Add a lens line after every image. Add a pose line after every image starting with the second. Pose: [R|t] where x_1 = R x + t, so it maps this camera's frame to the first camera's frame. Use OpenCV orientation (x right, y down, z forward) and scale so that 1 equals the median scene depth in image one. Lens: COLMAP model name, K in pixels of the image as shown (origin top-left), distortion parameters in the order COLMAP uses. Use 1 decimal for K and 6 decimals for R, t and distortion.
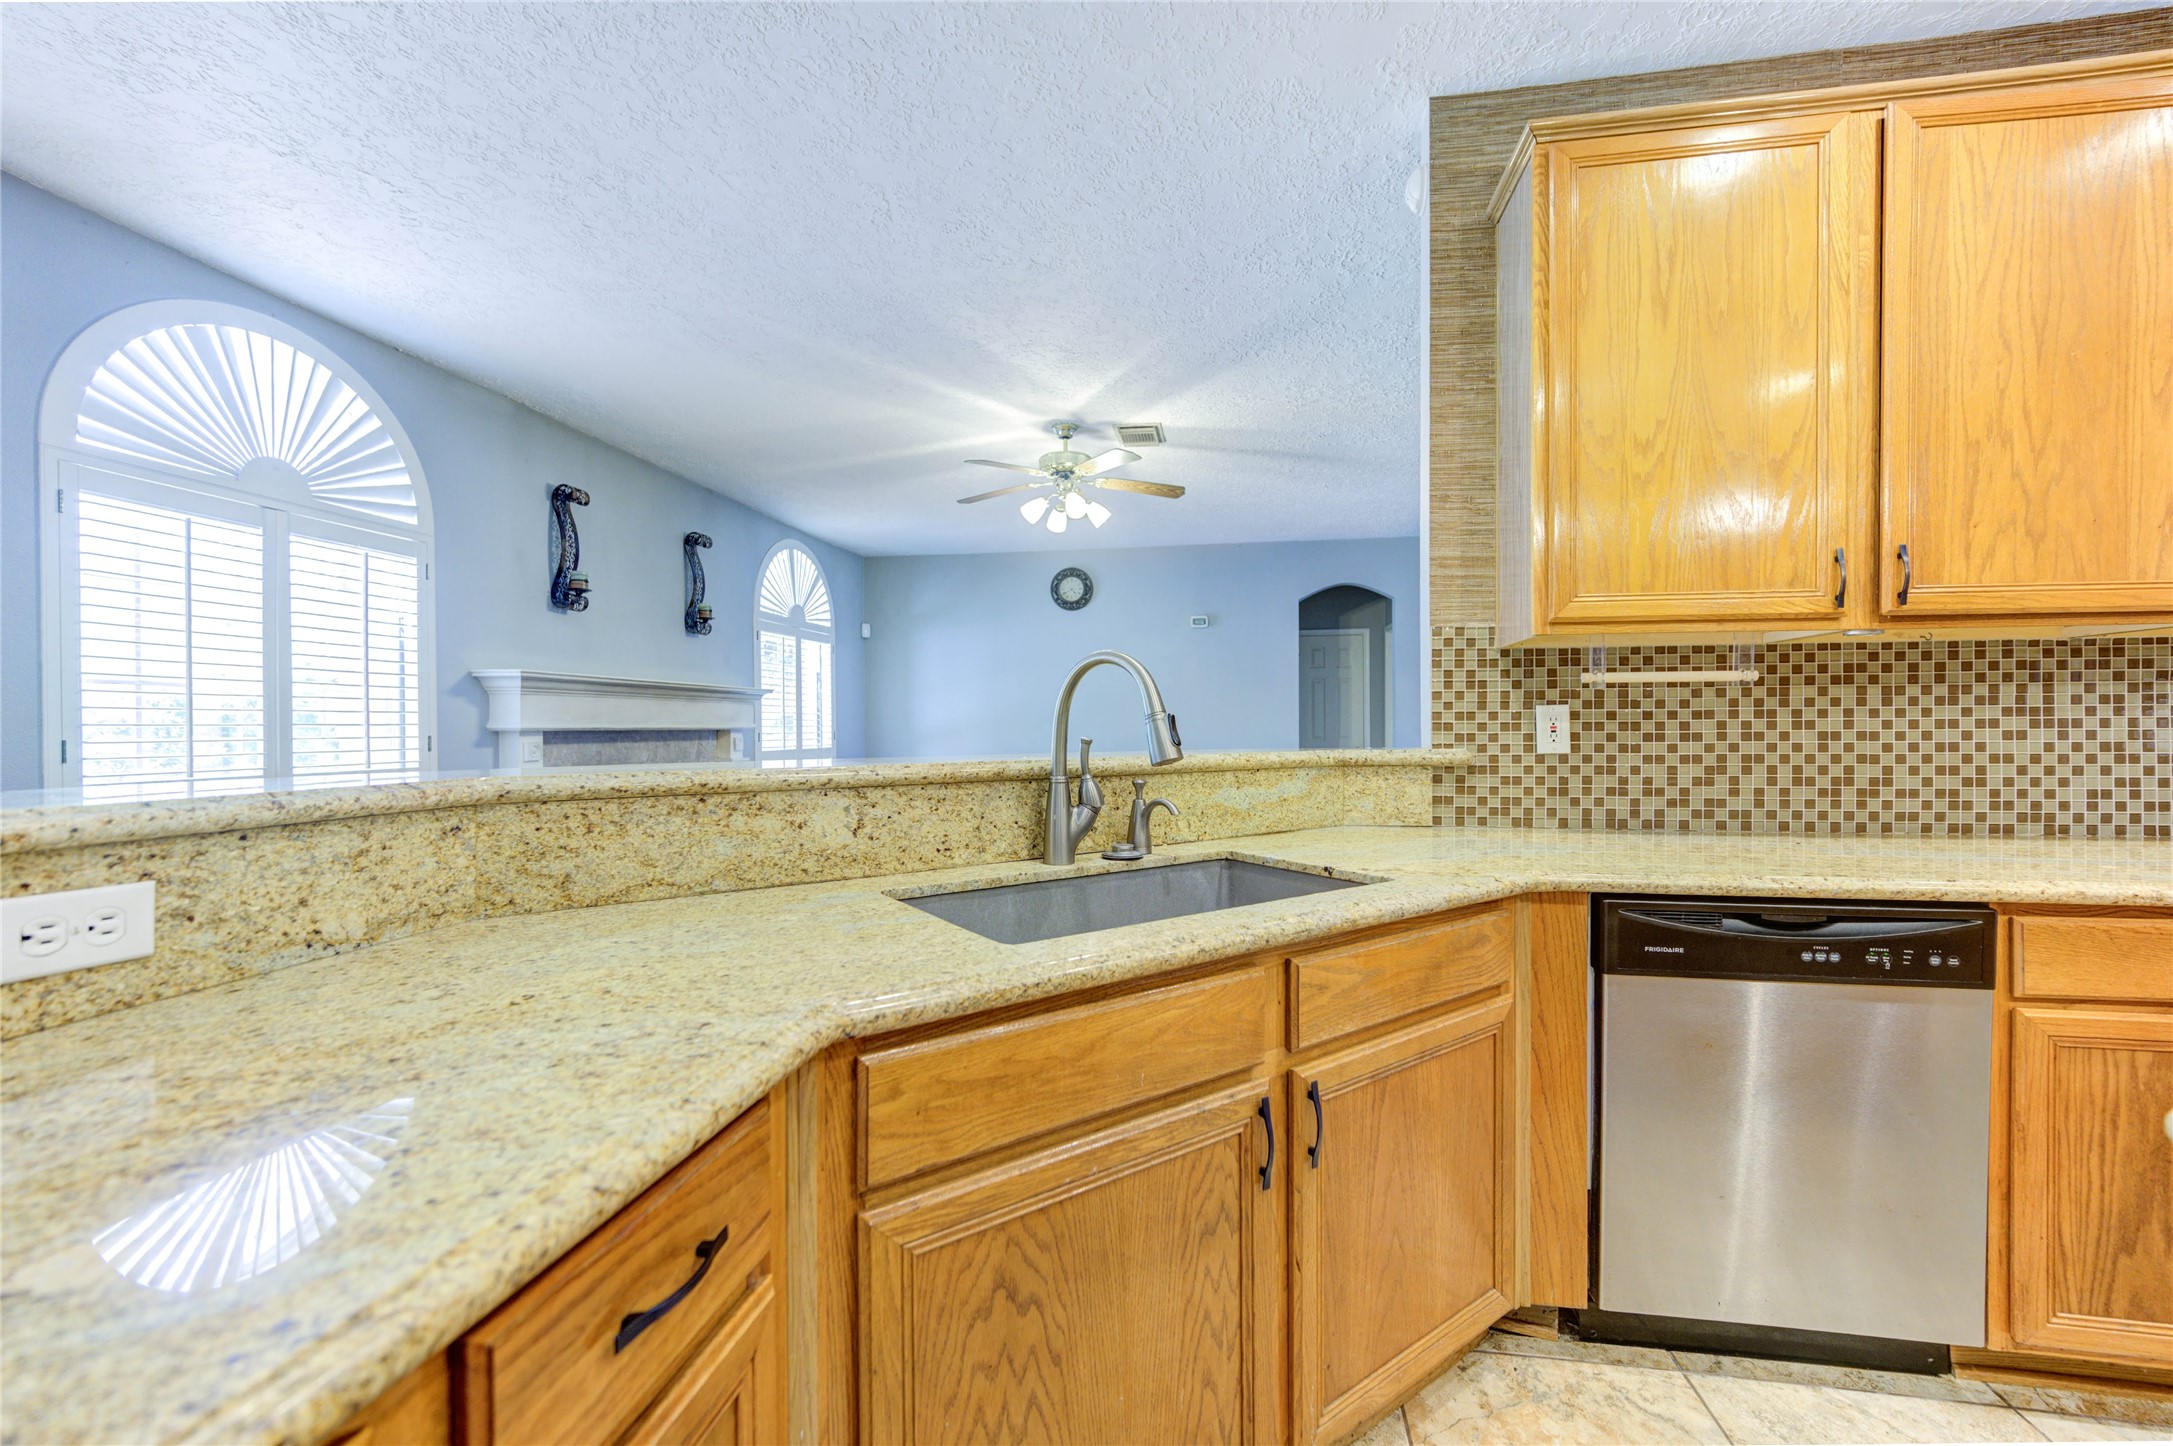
lens RADIAL K [[855.8, 0, 1099.4], [0, 855.8, 728.9], [0, 0, 1]] dist [0.005513, -0.001442]
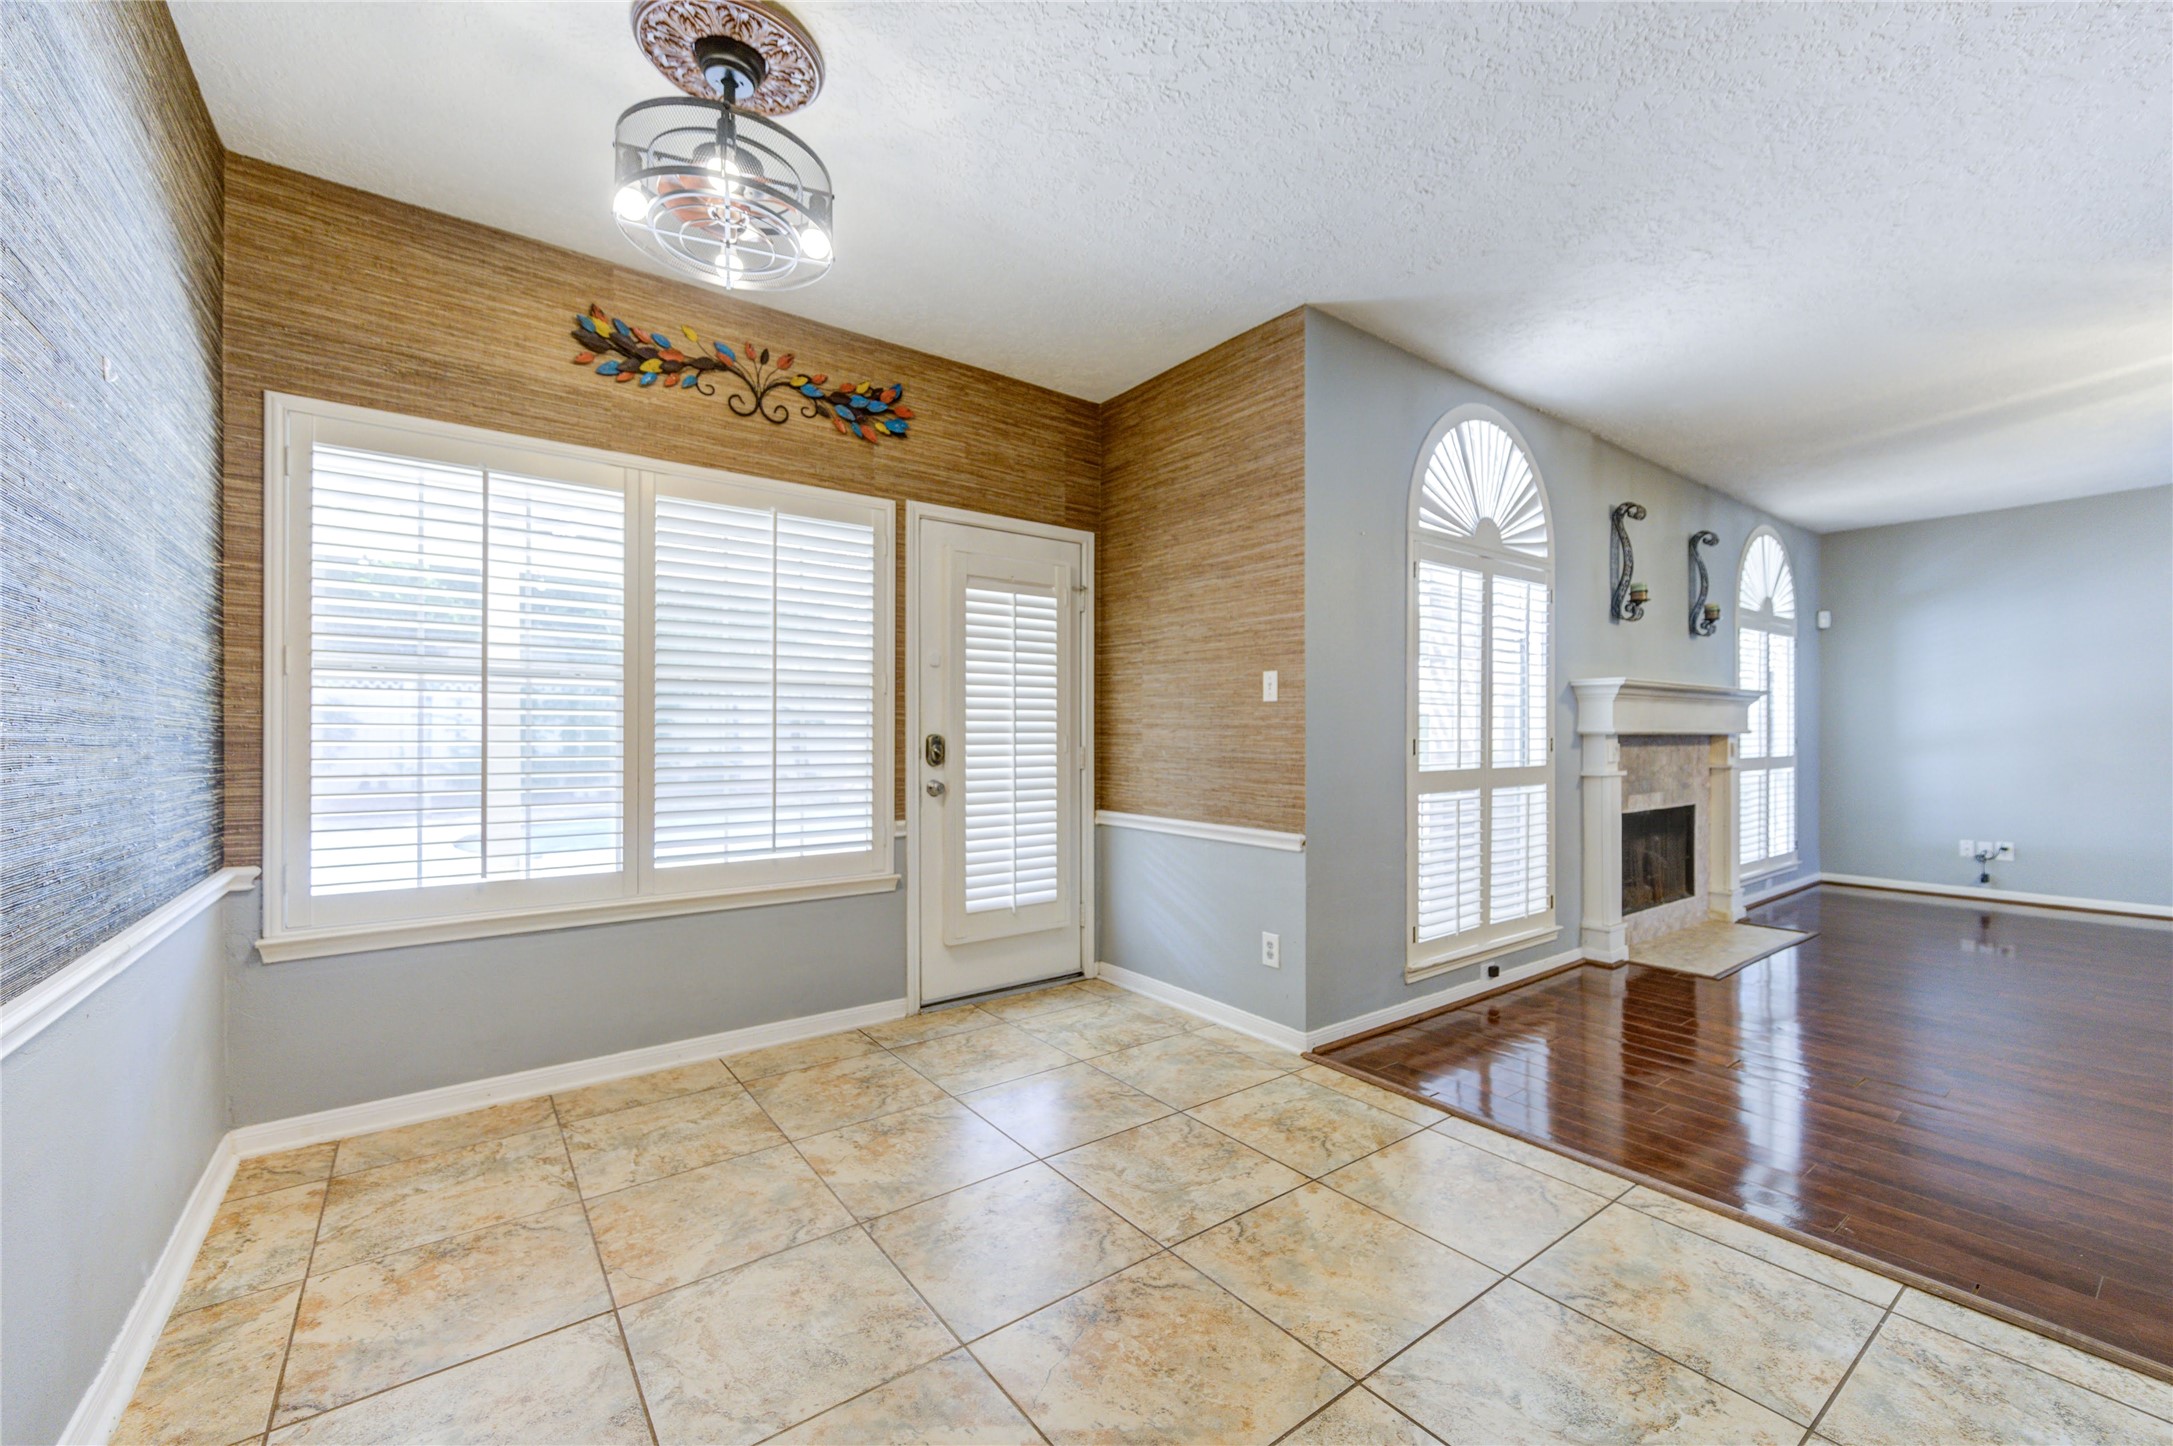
lens RADIAL K [[855.8, 0, 1102.4], [0, 855.8, 729.0], [0, 0, 1]] dist [0.005513, -0.001442]
pose [[0.726509, 0.003746, -0.687147, -0.744271], [-0.006155, 0.999980, -0.001057, 0.001828], [0.687129, 0.004998, 0.726518, -0.452744]]
